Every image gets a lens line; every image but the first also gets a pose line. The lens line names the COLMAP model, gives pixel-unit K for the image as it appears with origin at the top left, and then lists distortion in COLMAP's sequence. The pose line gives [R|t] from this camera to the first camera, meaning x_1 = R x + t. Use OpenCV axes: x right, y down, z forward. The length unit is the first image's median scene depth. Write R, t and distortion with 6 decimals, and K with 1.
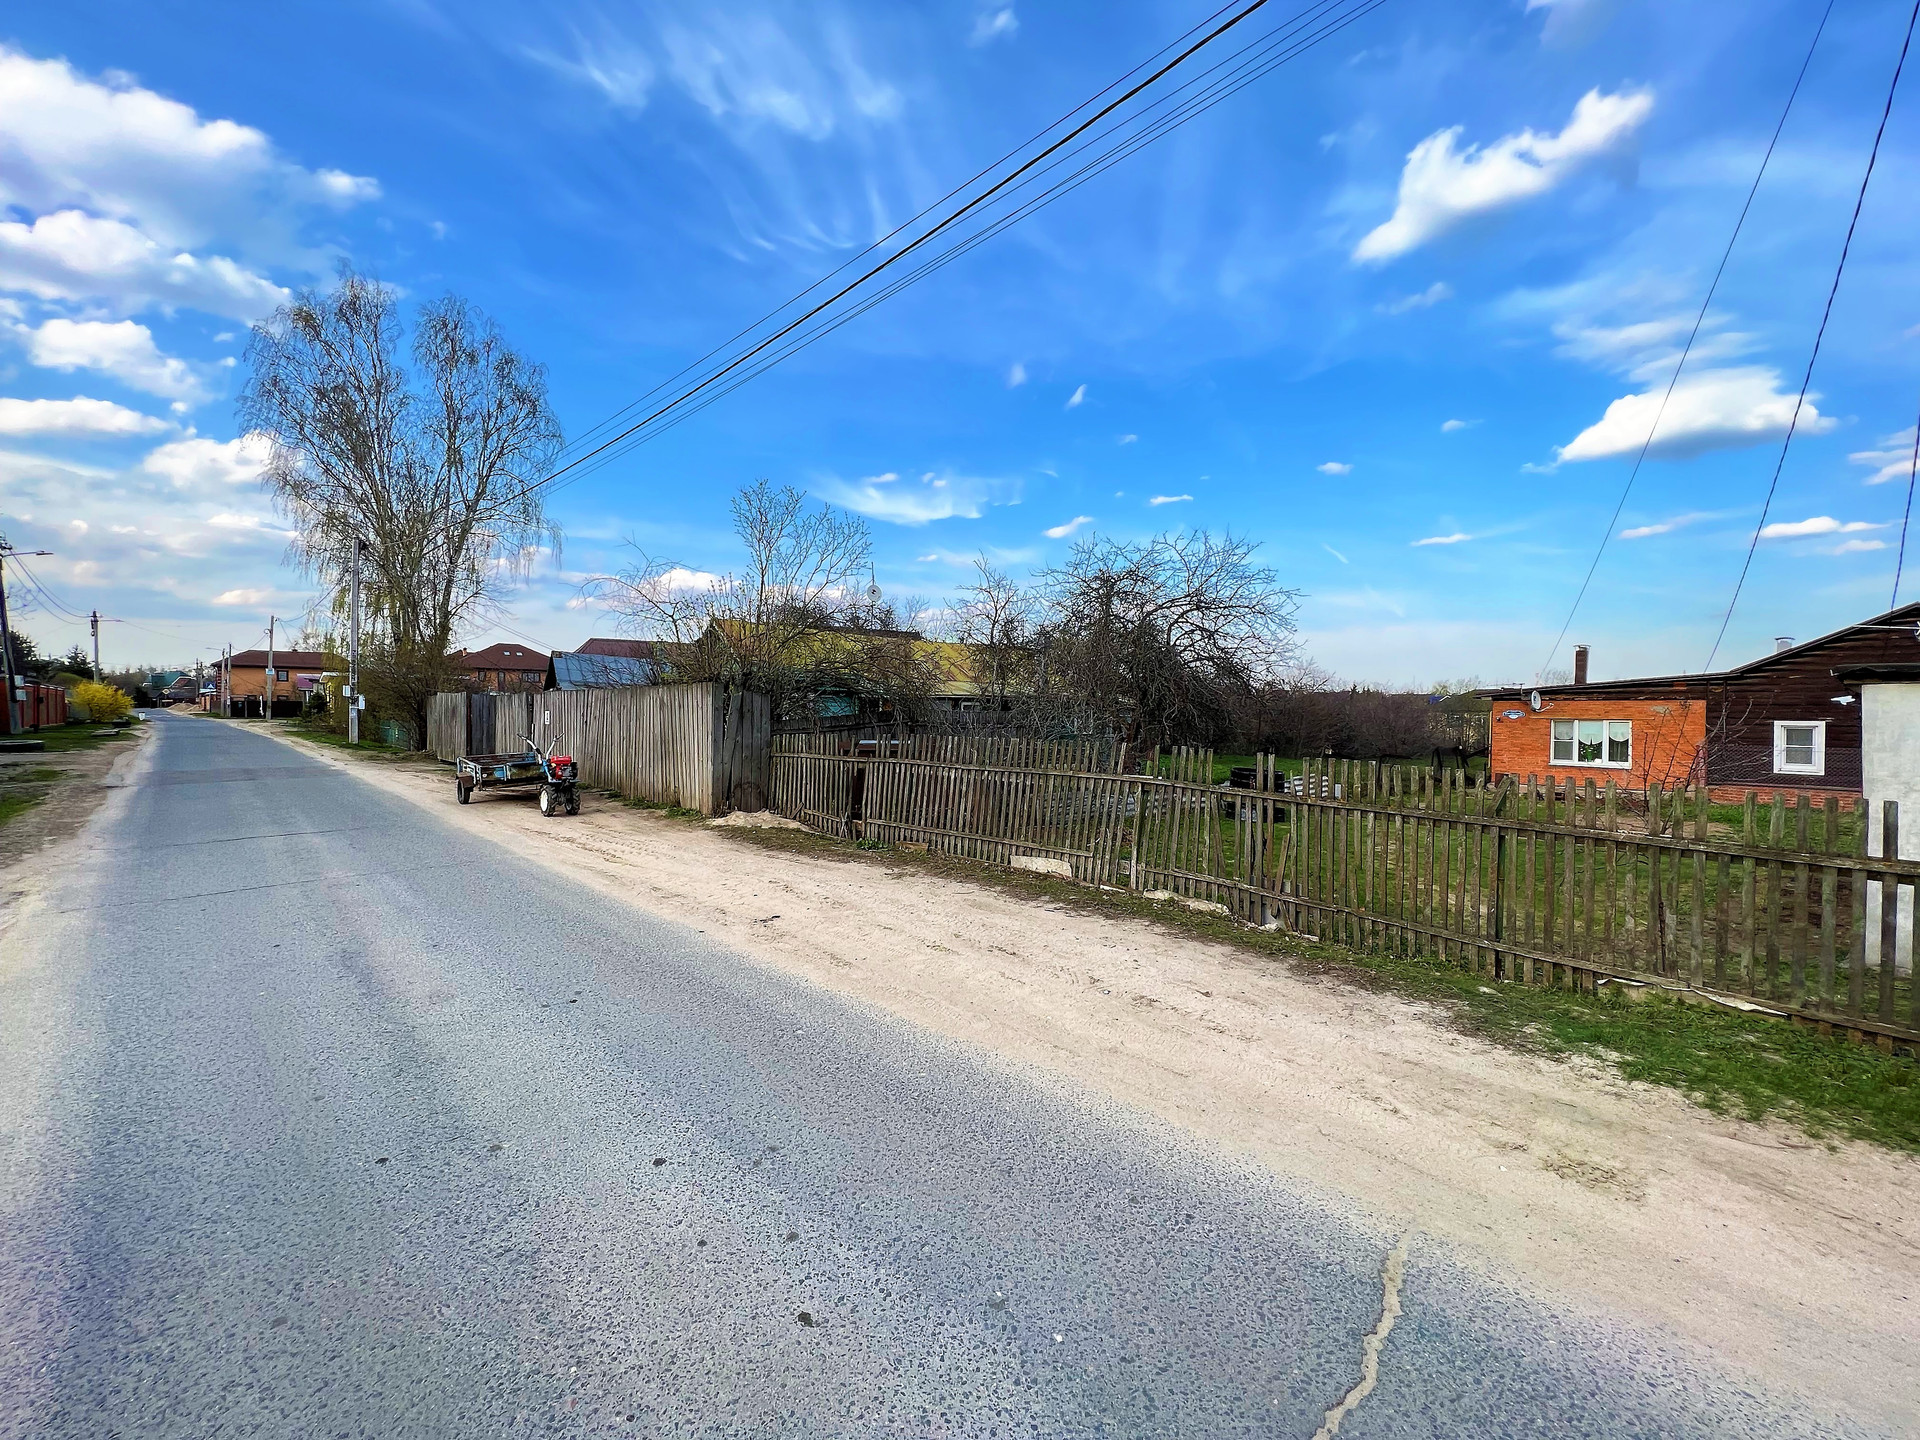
lens RADIAL K [[767.6, 0, 964.7], [0, 767.6, 708.2], [0, 0, 1]] dist [-0.001723, 0.000453]
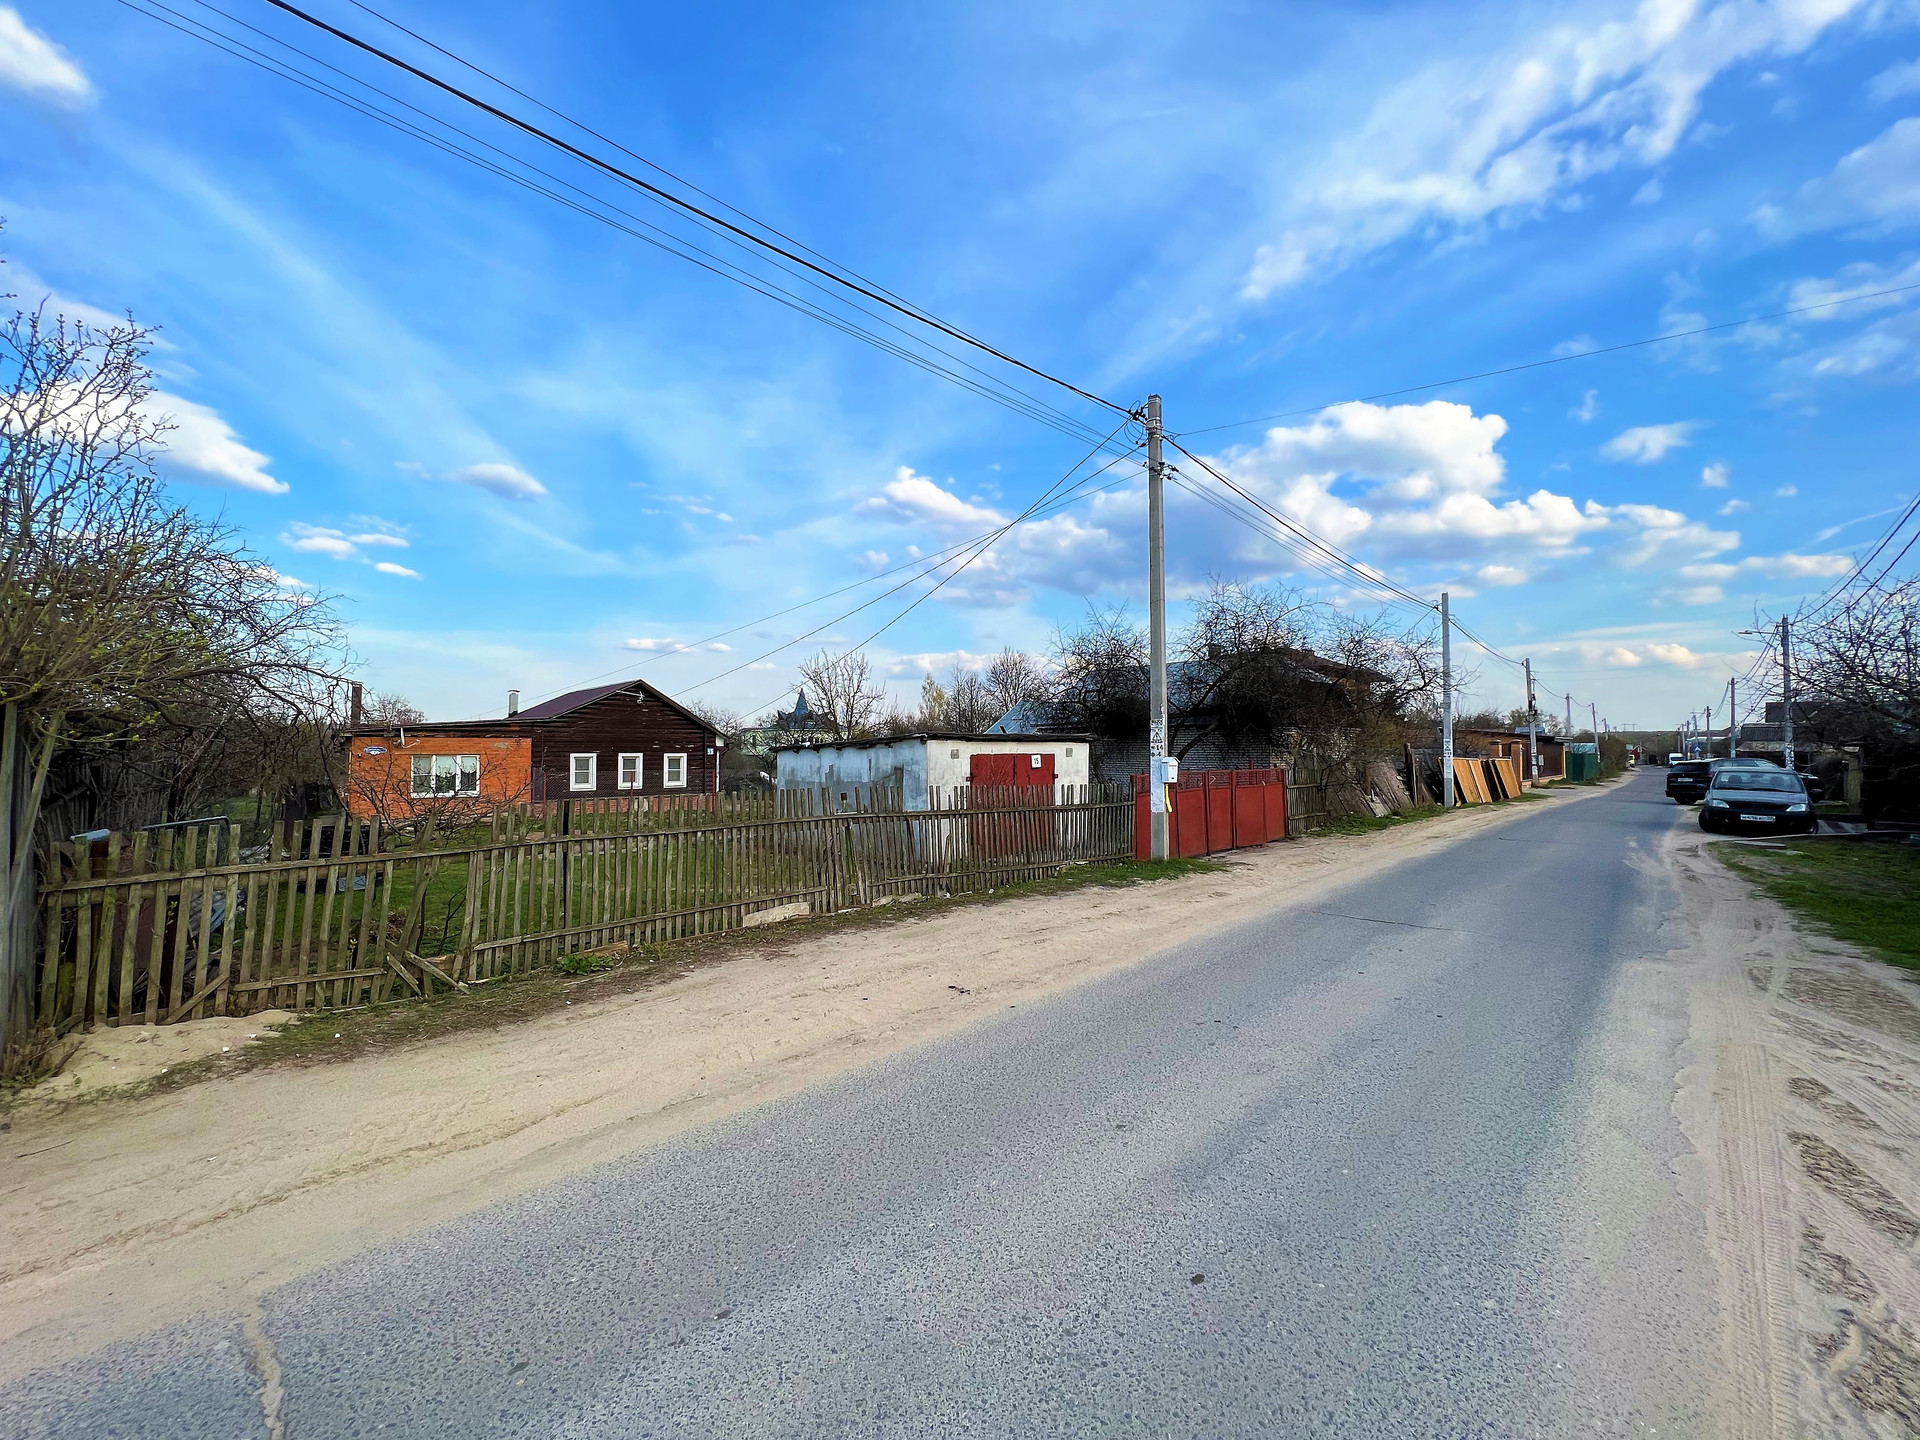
lens RADIAL K [[767.6, 0, 965.6], [0, 767.6, 718.5], [0, 0, 1]] dist [-0.001723, 0.000453]
pose [[-0.011934, 0.029059, 0.999506, -0.305742], [-0.004583, 0.999566, -0.029115, -0.008489], [-0.999918, -0.004928, -0.011796, 0.252697]]
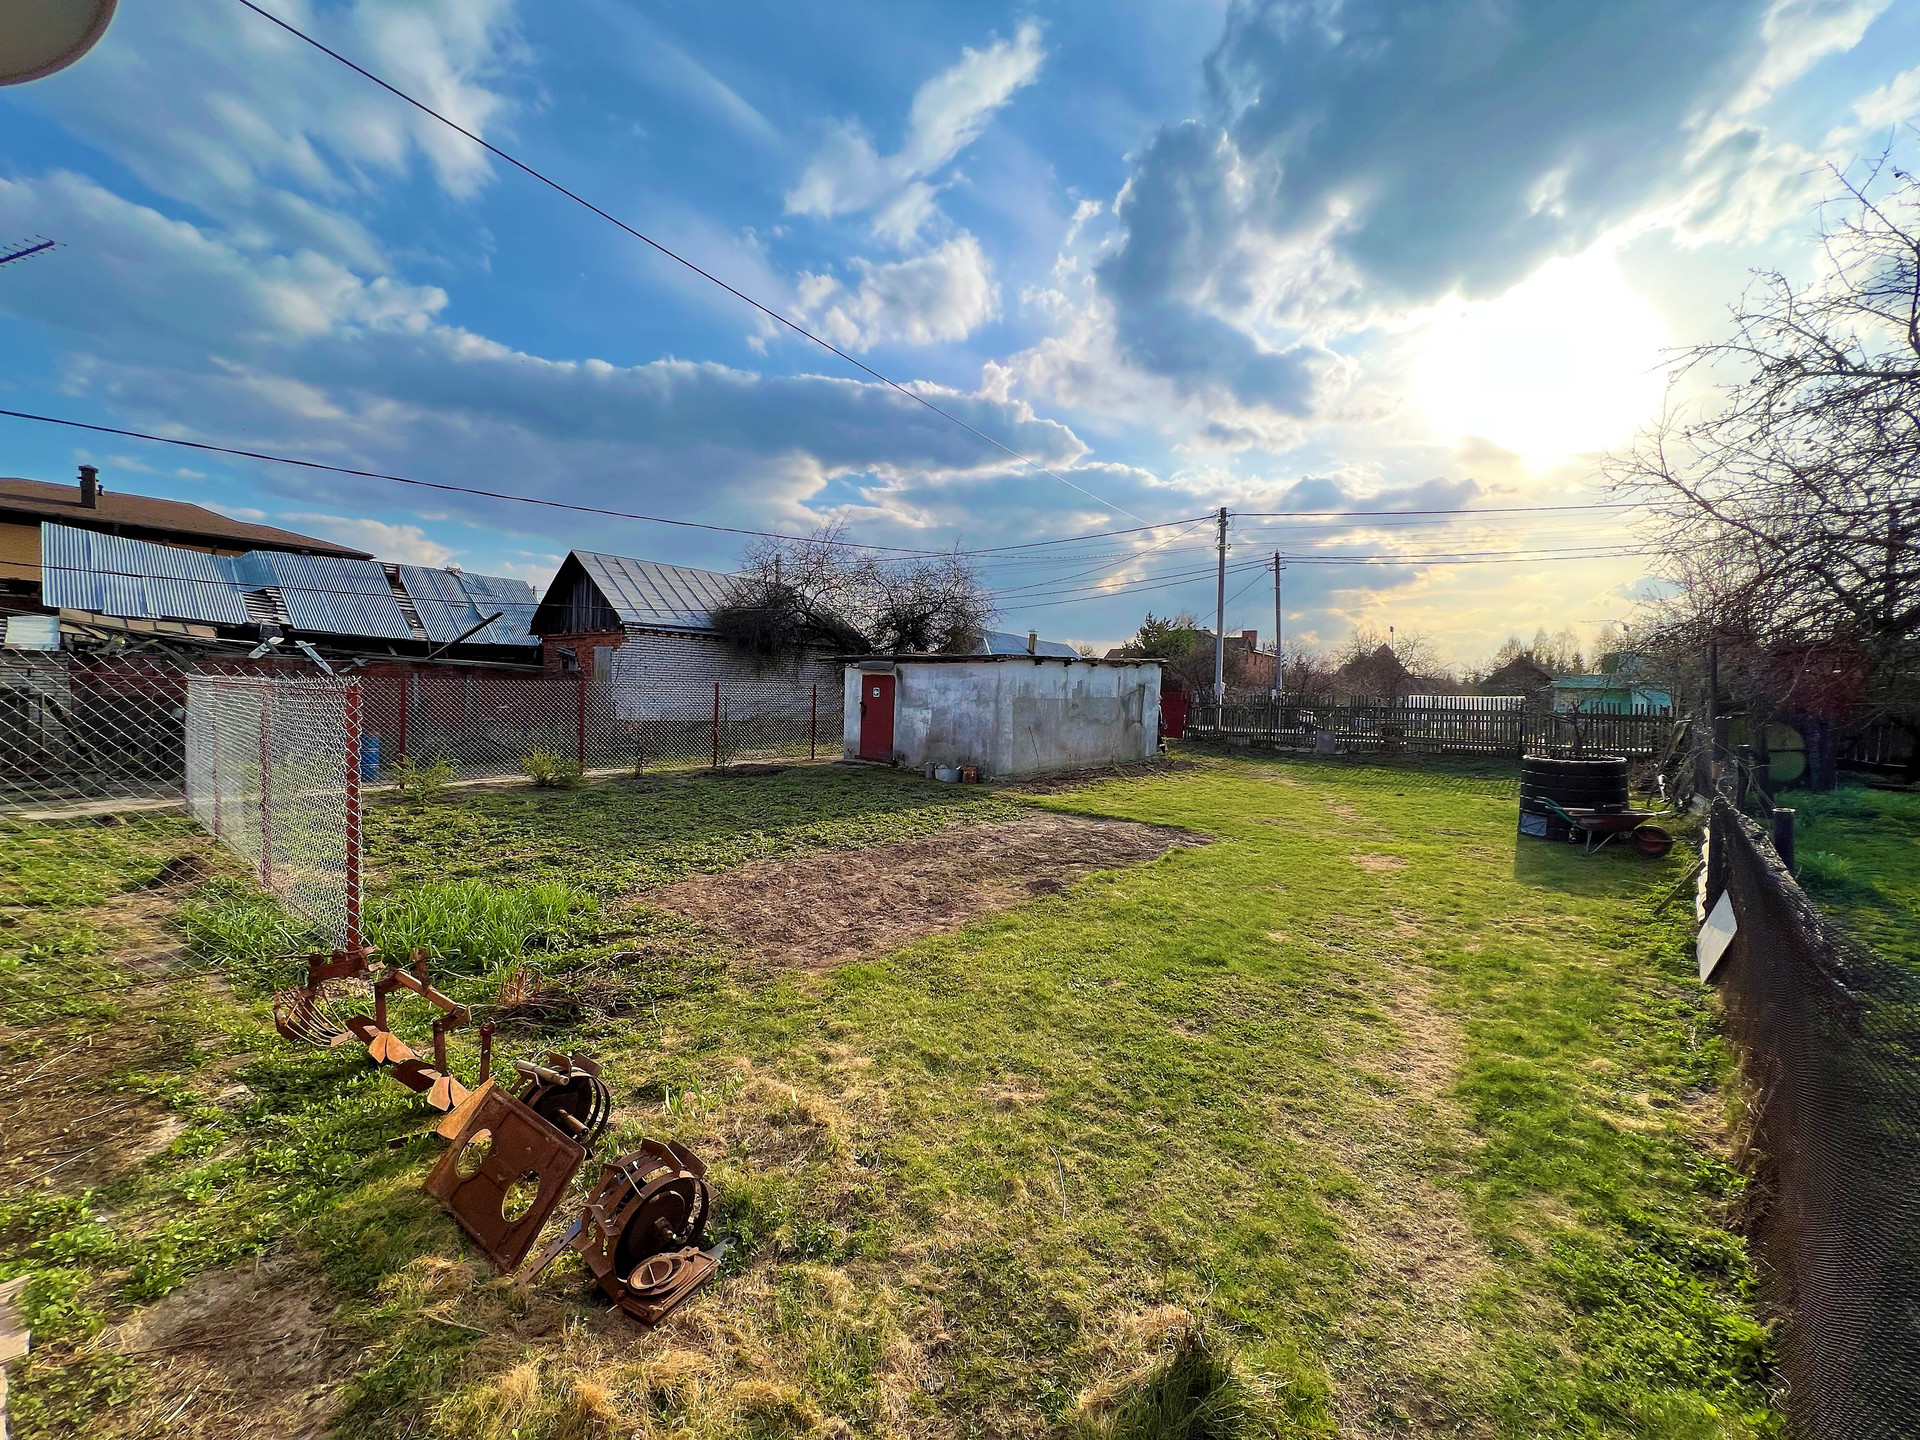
lens RADIAL K [[767.6, 0, 966.0], [0, 767.6, 729.1], [0, 0, 1]] dist [-0.001723, 0.000453]
pose [[-0.980504, -0.032155, -0.193849, 0.696262], [-0.040593, 0.998386, 0.039712, 0.036958], [0.192260, 0.046807, -0.980227, 1.069396]]
